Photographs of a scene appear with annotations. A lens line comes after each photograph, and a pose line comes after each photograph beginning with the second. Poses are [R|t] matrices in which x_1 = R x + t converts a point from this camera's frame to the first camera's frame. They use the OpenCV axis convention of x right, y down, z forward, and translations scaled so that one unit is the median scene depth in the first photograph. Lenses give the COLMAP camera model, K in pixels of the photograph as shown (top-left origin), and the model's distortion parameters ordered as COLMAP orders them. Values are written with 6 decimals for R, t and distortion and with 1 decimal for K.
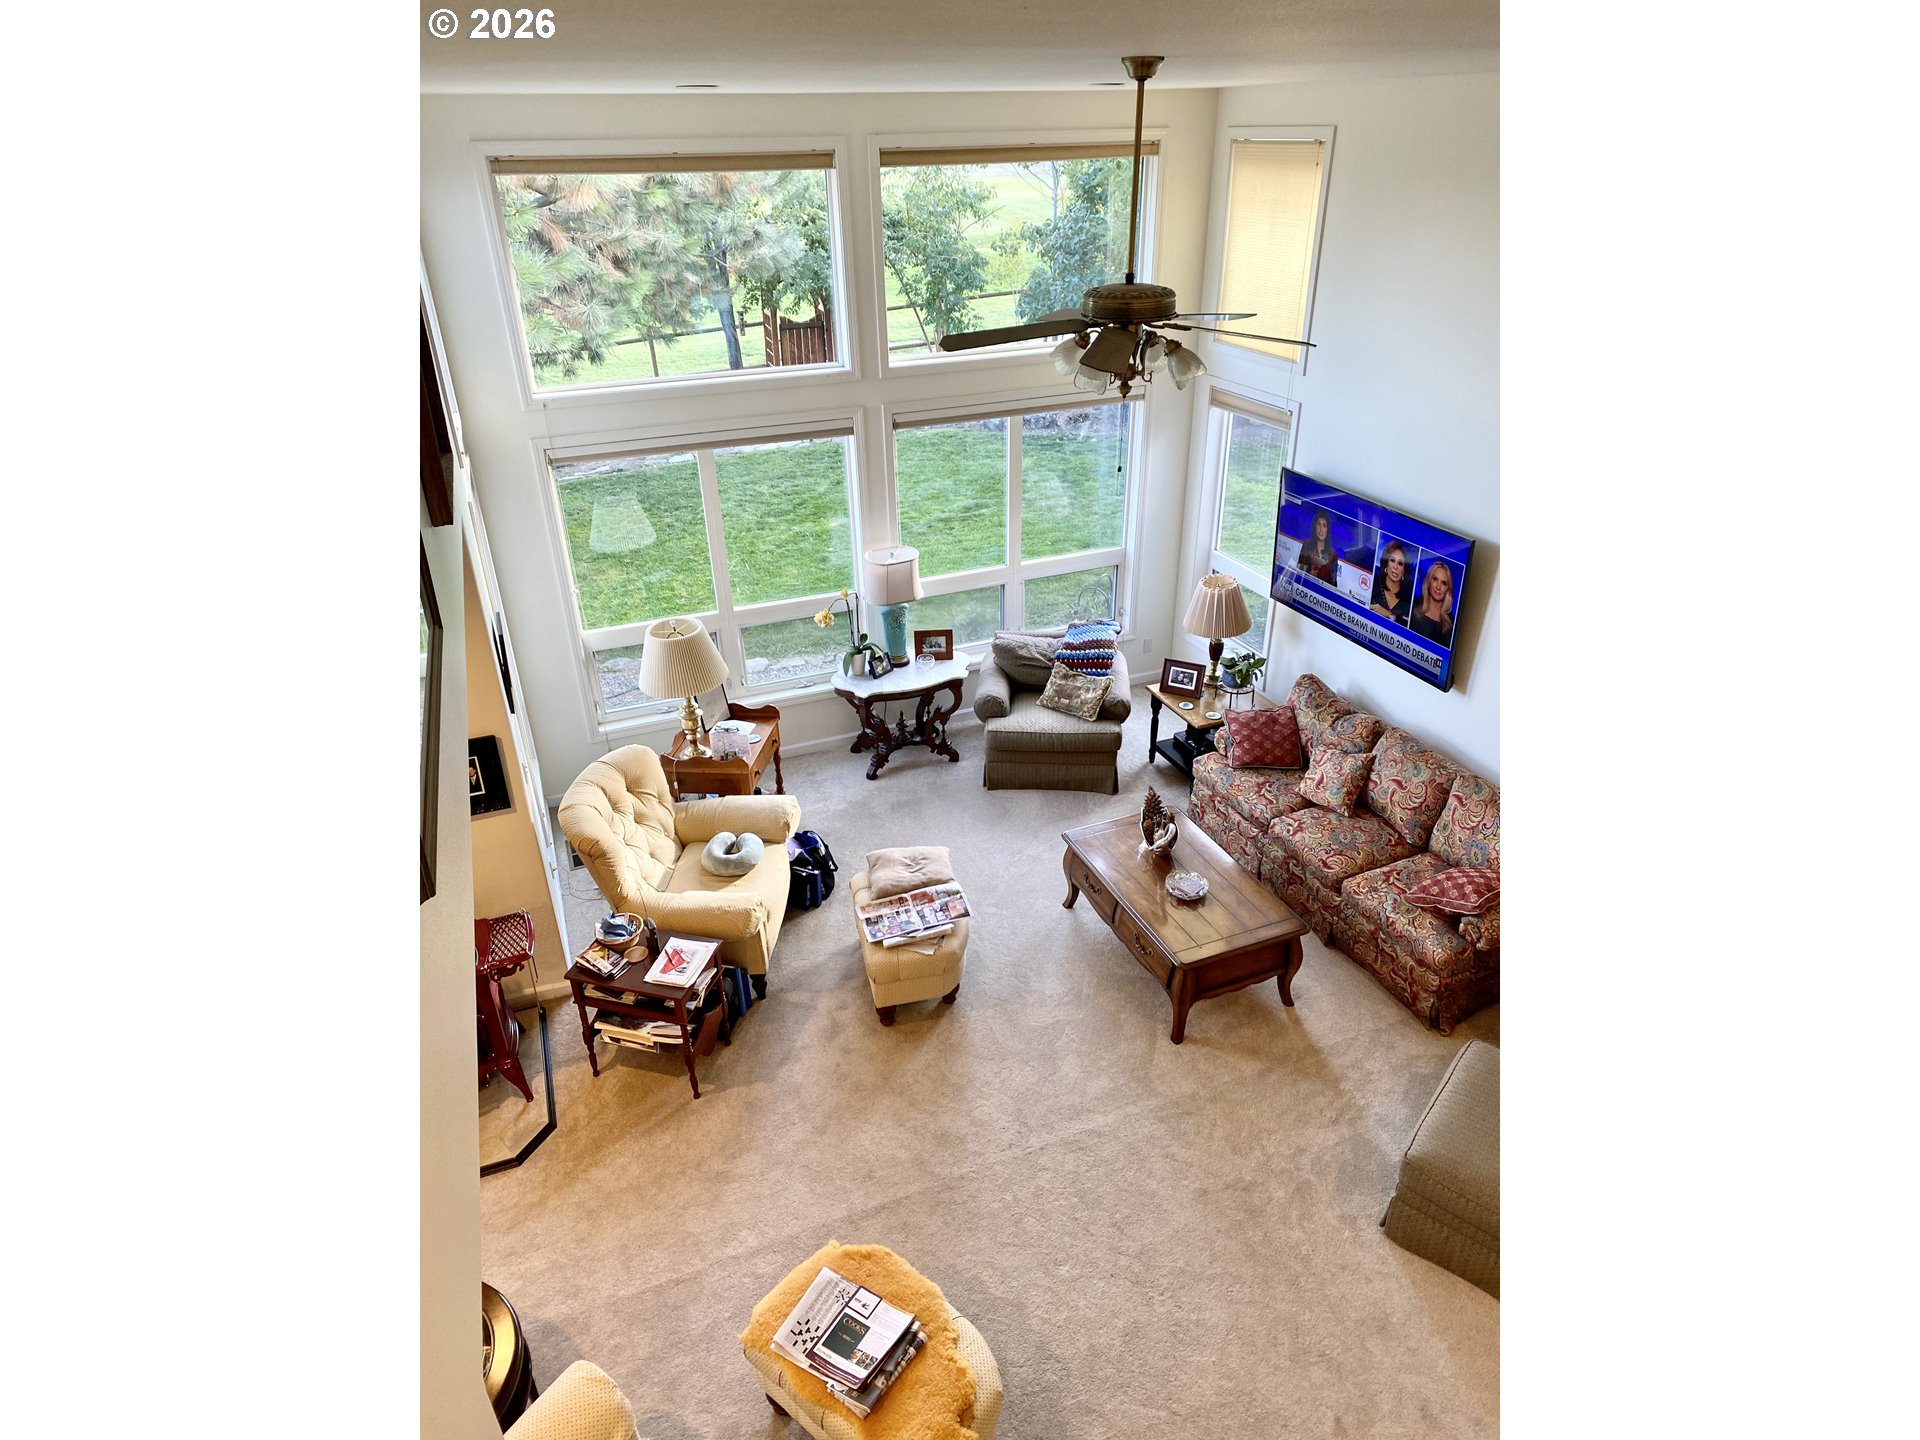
lens RADIAL K [[1095.2, 0, 960.0], [0, 1095.2, 720.0], [0, 0, 1]] dist [0.068057, 0.000099]
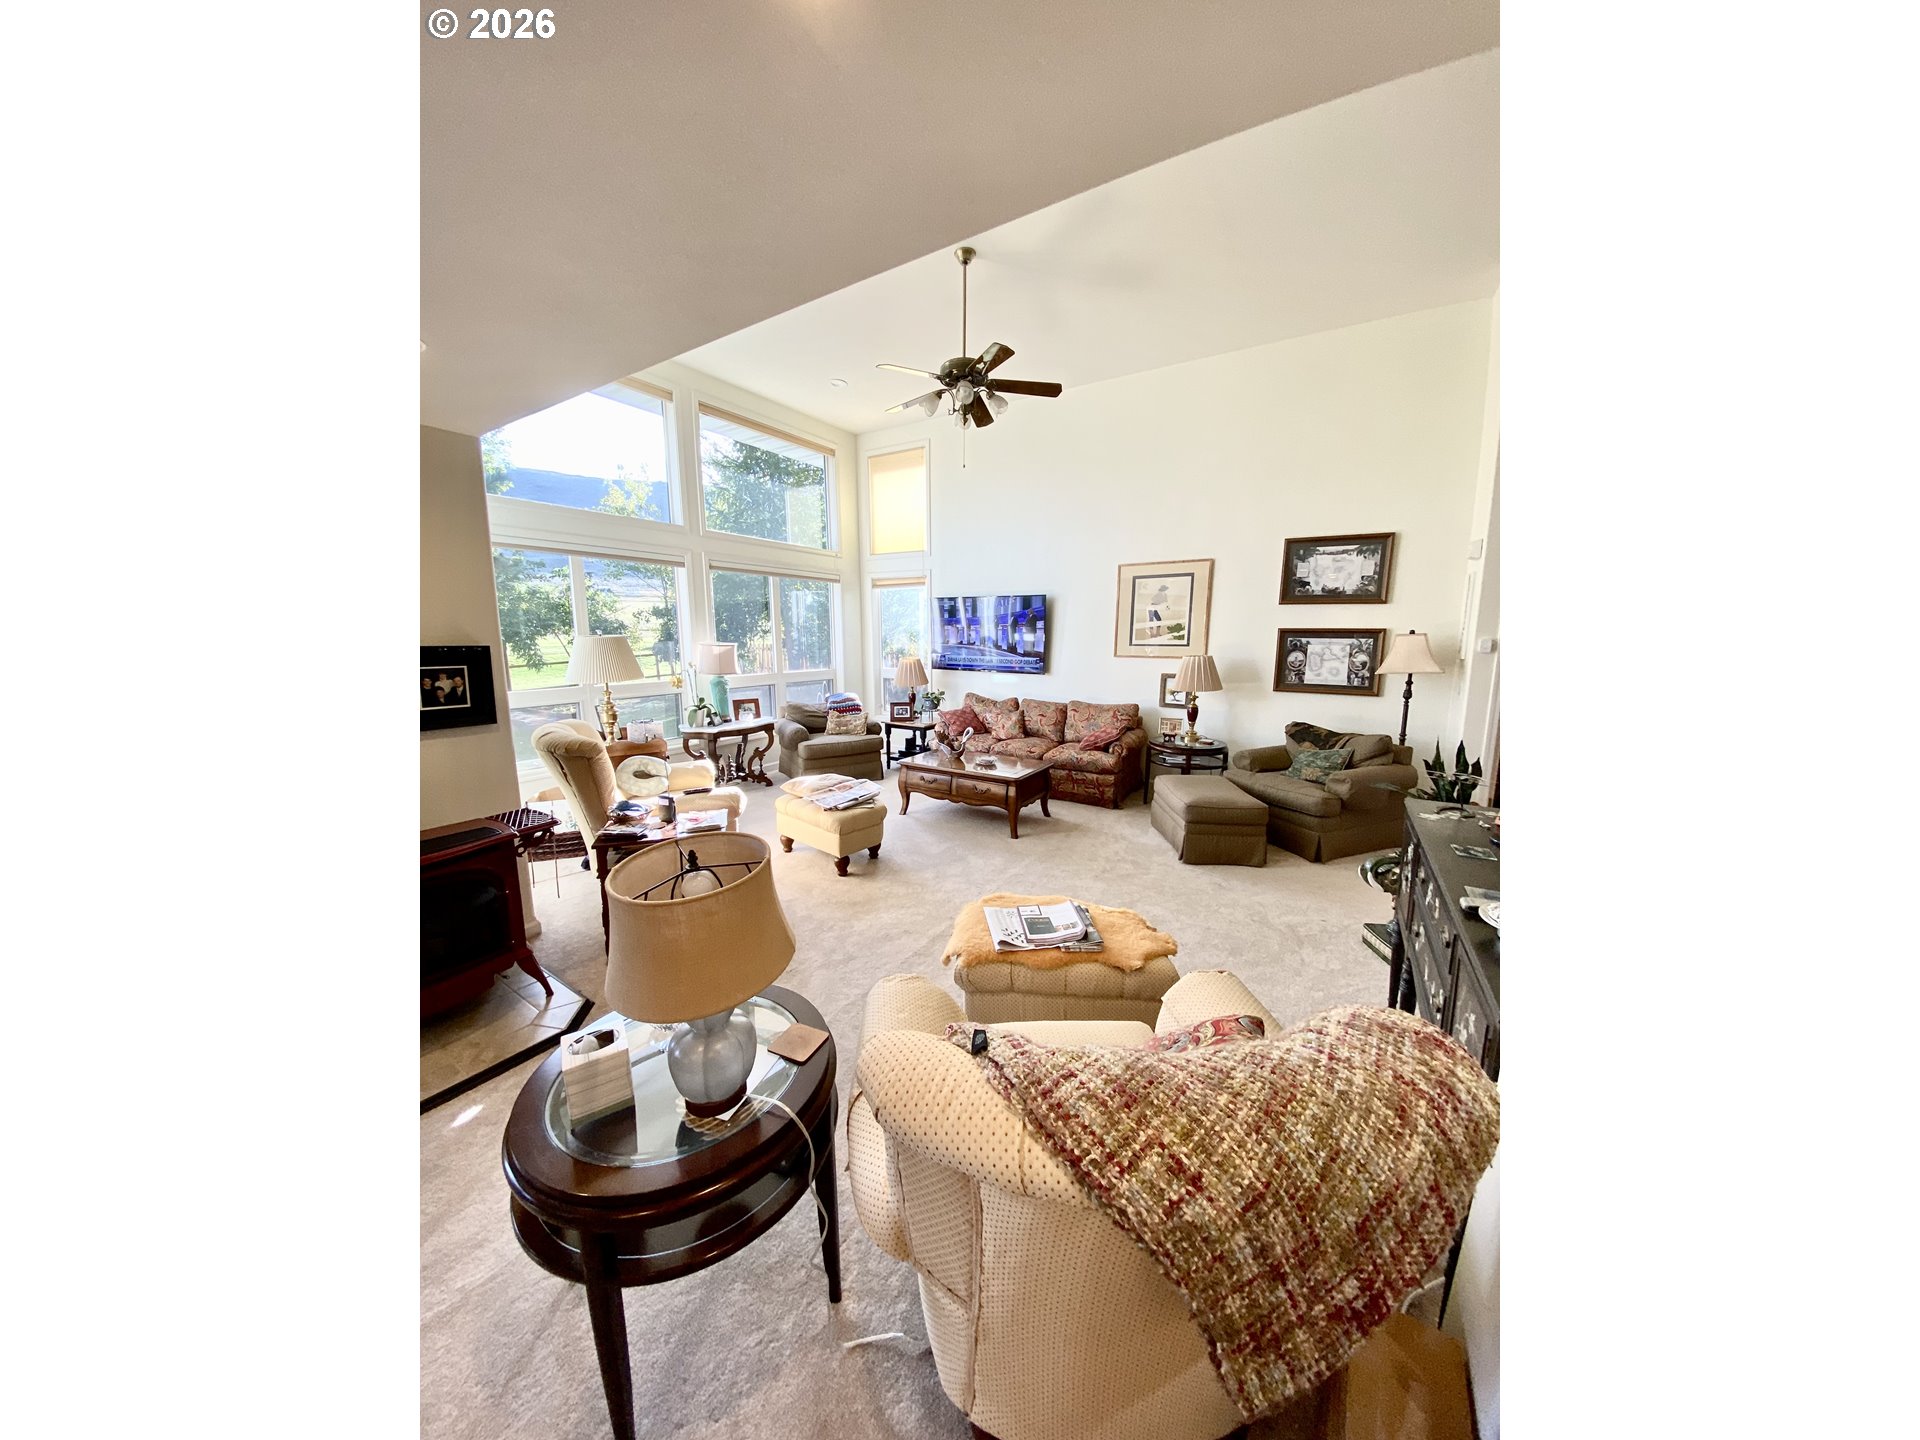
lens RADIAL K [[578.6, 0, 960.0], [0, 578.6, 720.0], [0, 0, 1]] dist [0.051632, -0.000005]
pose [[0.811720, -0.064277, 0.580498, -0.263695], [0.257324, 0.931616, -0.256665, 0.238640], [-0.524304, 0.357716, 0.772751, 0.231524]]
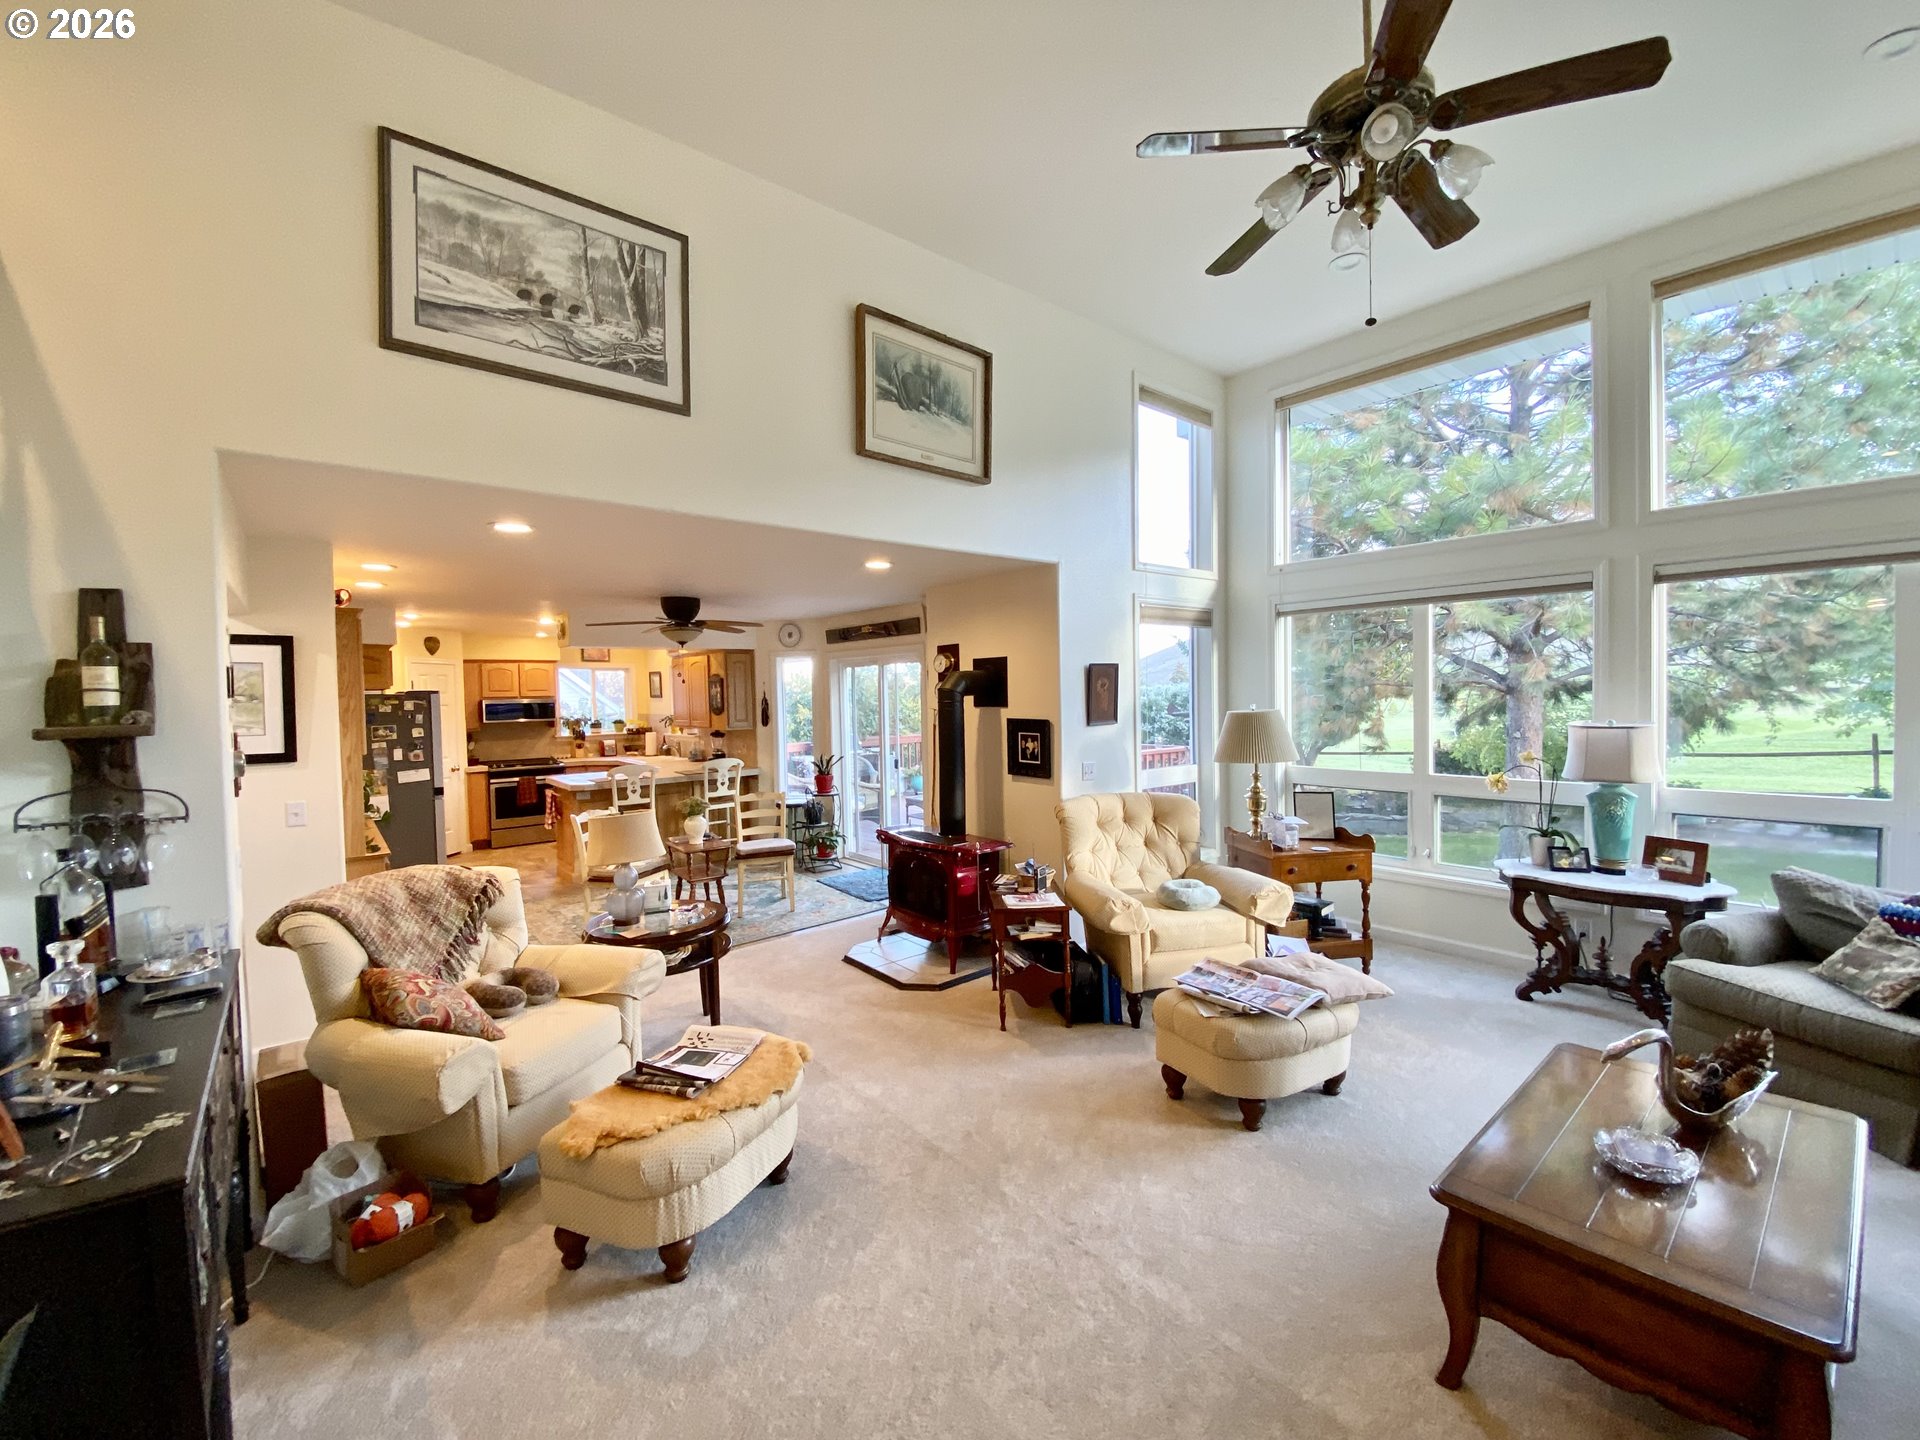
lens RADIAL K [[785.7, 0, 960.0], [0, 785.7, 720.0], [0, 0, 1]] dist [-0.002577, -0.000646]
pose [[0.302819, 0.050465, -0.951711, 0.337315], [-0.438060, 0.894229, -0.091966, 0.108040], [0.846406, 0.444756, 0.292896, 0.419380]]
